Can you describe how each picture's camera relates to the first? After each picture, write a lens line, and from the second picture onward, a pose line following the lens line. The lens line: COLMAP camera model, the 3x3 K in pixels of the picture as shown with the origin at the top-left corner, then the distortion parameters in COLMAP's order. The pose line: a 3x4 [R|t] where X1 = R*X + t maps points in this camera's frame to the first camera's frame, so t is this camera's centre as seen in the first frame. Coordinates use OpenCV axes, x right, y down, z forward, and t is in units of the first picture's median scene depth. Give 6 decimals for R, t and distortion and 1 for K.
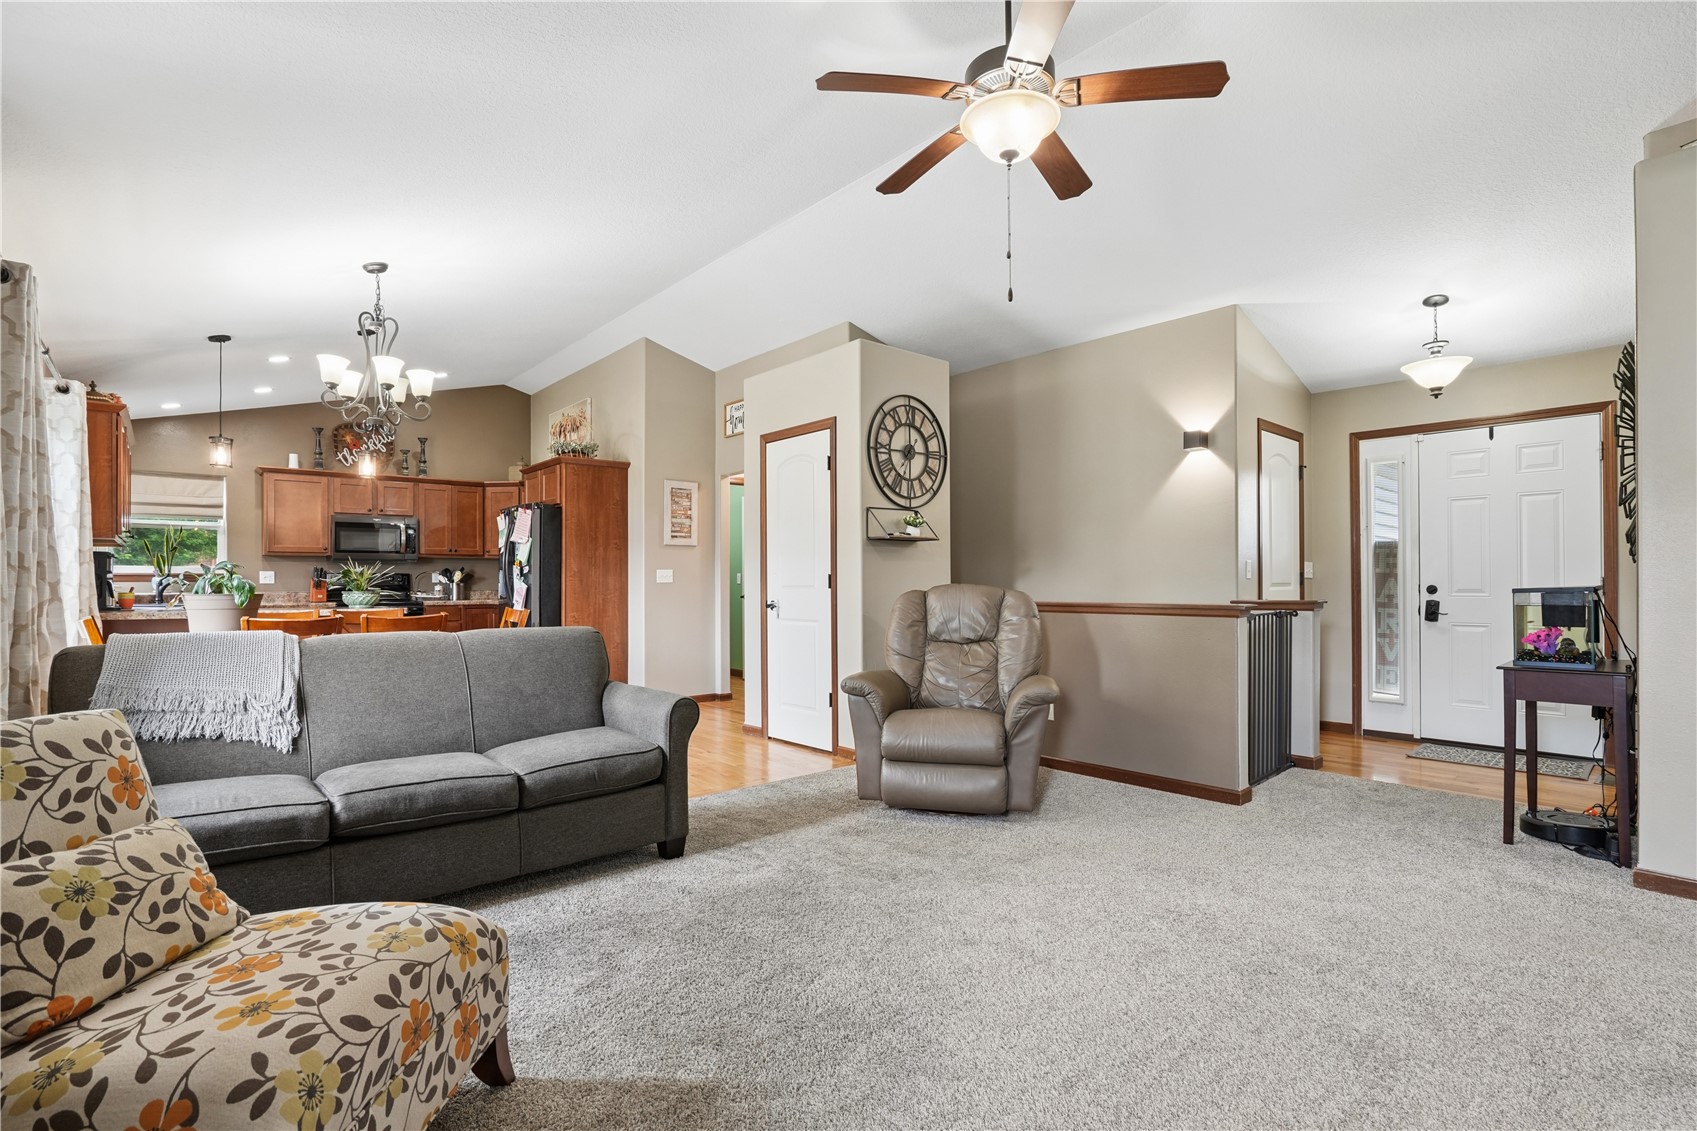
lens RADIAL K [[878.1, 0, 843.1], [0, 878.1, 561.7], [0, 0, 1]] dist [0.000918, 0.001625]
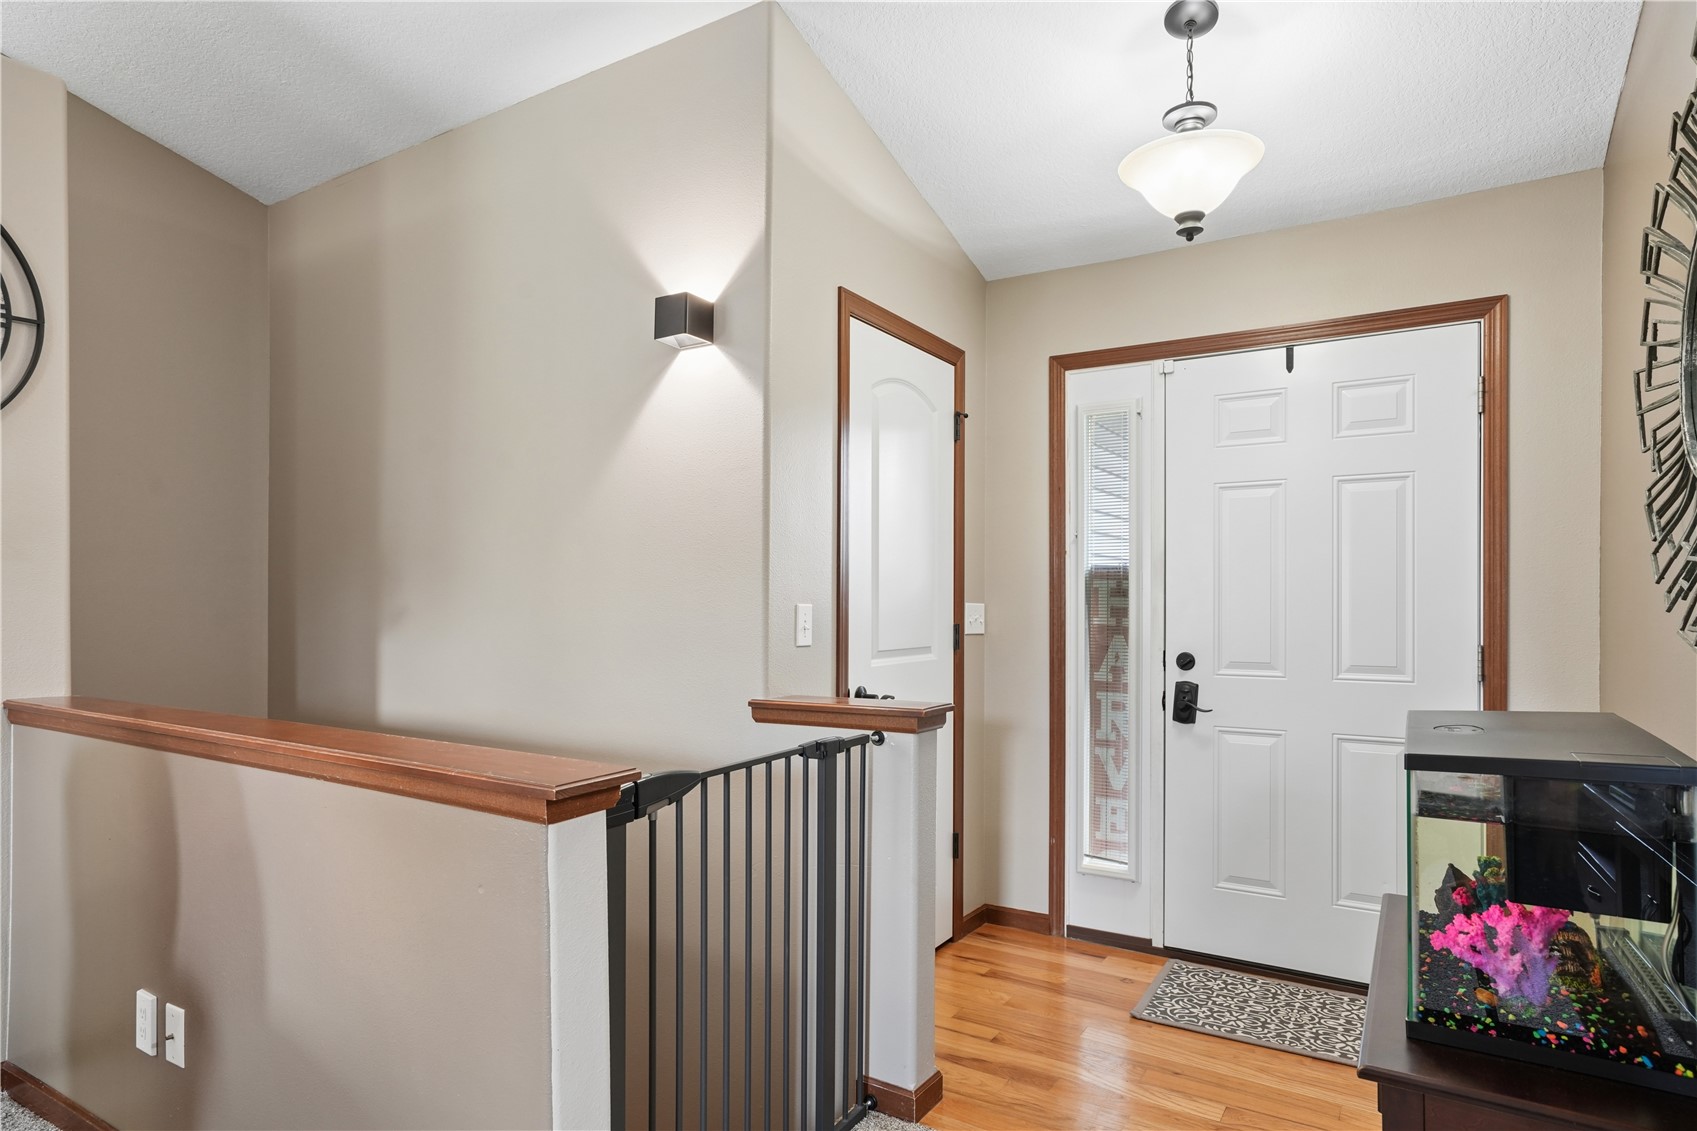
lens RADIAL K [[938.5, 0, 848.5], [0, 938.5, 565.5], [0, 0, 1]] dist [-0.003011, -0.000019]
pose [[0.974890, 0.016687, 0.222059, 0.351363], [-0.014046, 0.999811, -0.013468, -0.013856], [-0.222242, 0.010010, 0.974940, 0.502909]]
